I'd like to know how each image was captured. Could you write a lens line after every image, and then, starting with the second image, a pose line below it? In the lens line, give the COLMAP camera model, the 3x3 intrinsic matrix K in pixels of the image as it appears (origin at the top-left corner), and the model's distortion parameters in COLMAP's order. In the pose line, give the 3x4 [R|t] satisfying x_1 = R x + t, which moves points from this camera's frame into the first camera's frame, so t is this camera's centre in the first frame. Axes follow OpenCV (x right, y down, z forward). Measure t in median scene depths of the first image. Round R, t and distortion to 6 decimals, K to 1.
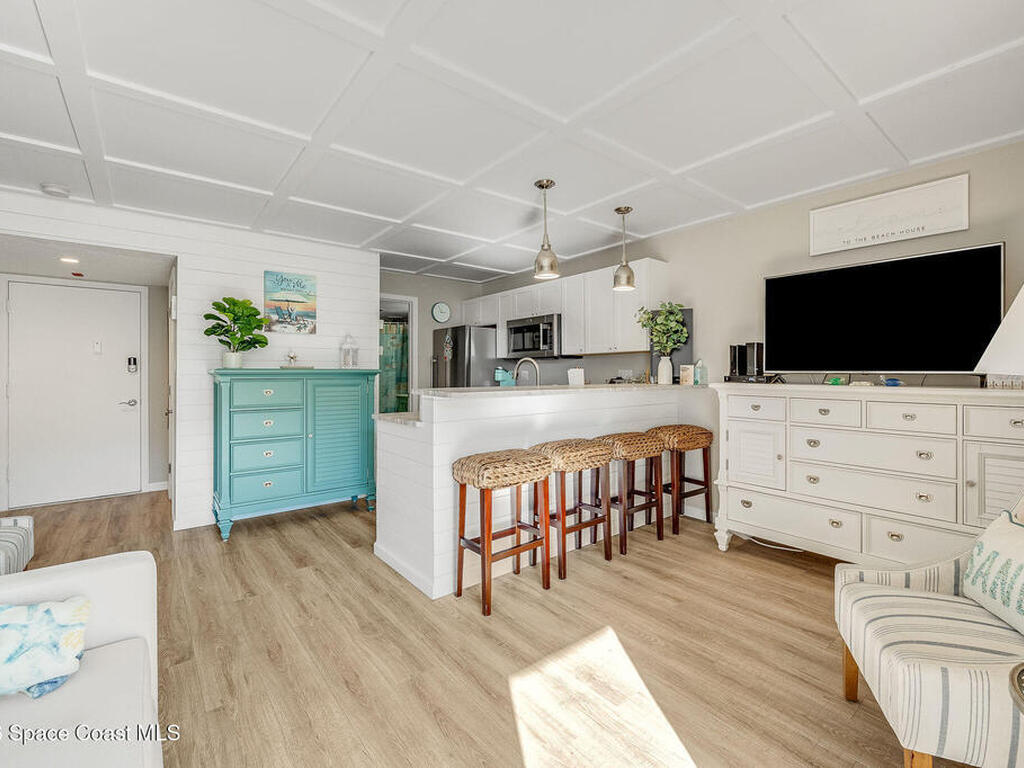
lens RADIAL K [[457.6, 0, 513.8], [0, 457.6, 371.8], [0, 0, 1]] dist [0.001040, 0.000214]
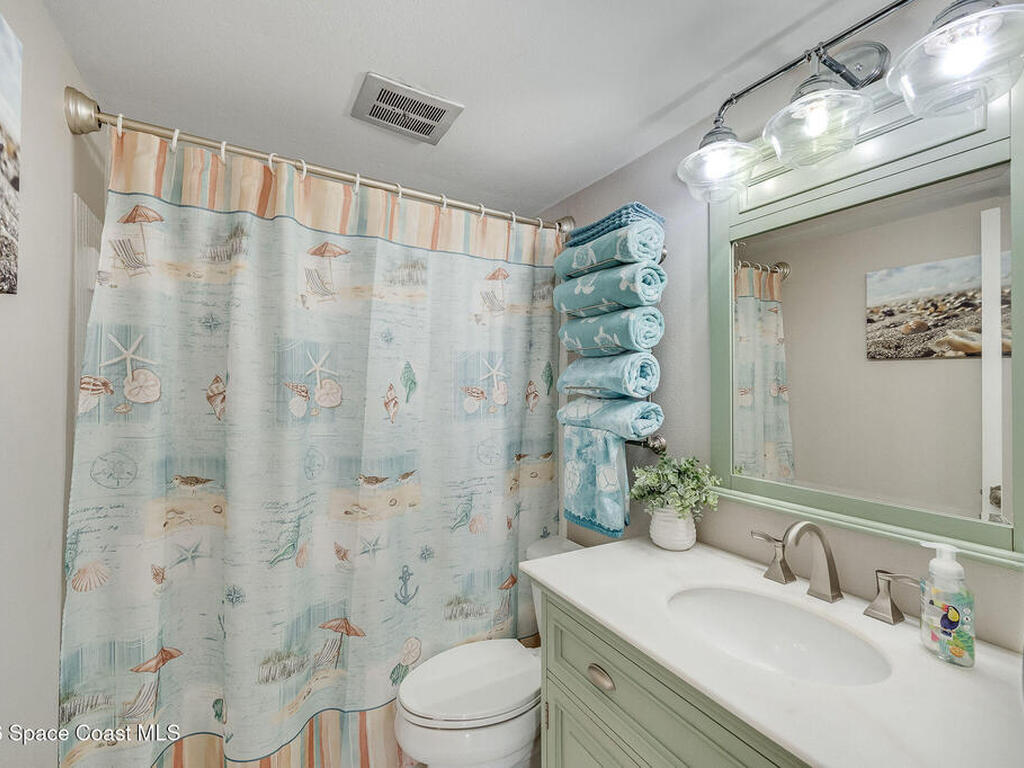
lens RADIAL K [[470.9, 0, 509.9], [0, 470.9, 389.6], [0, 0, 1]] dist [-0.000590, 0.000011]
pose [[0.988208, 0.012593, -0.152601, -0.273621], [-0.009934, 0.999785, 0.018176, -0.024895], [0.152798, -0.016446, 0.988121, 0.950609]]
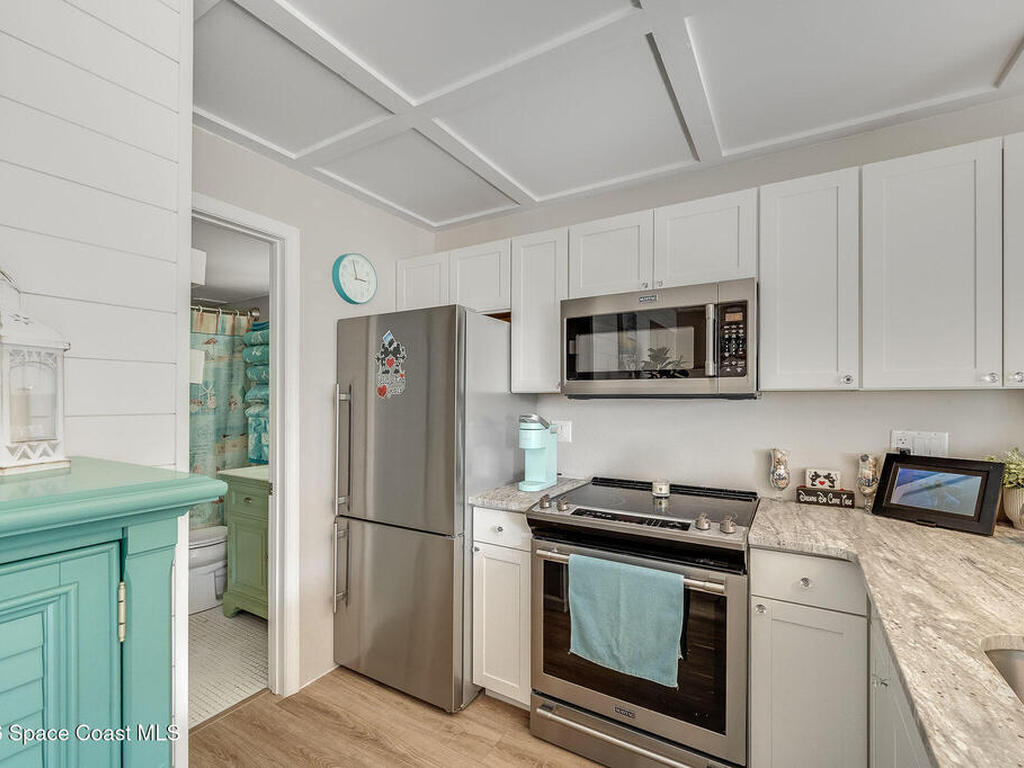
lens RADIAL K [[470.9, 0, 509.9], [0, 470.9, 389.6], [0, 0, 1]] dist [-0.000590, 0.000011]
pose [[0.938721, 0.005883, 0.344627, -0.177977], [-0.001118, 0.999901, -0.014023, -0.024923], [-0.344675, 0.012778, 0.938635, 0.563364]]
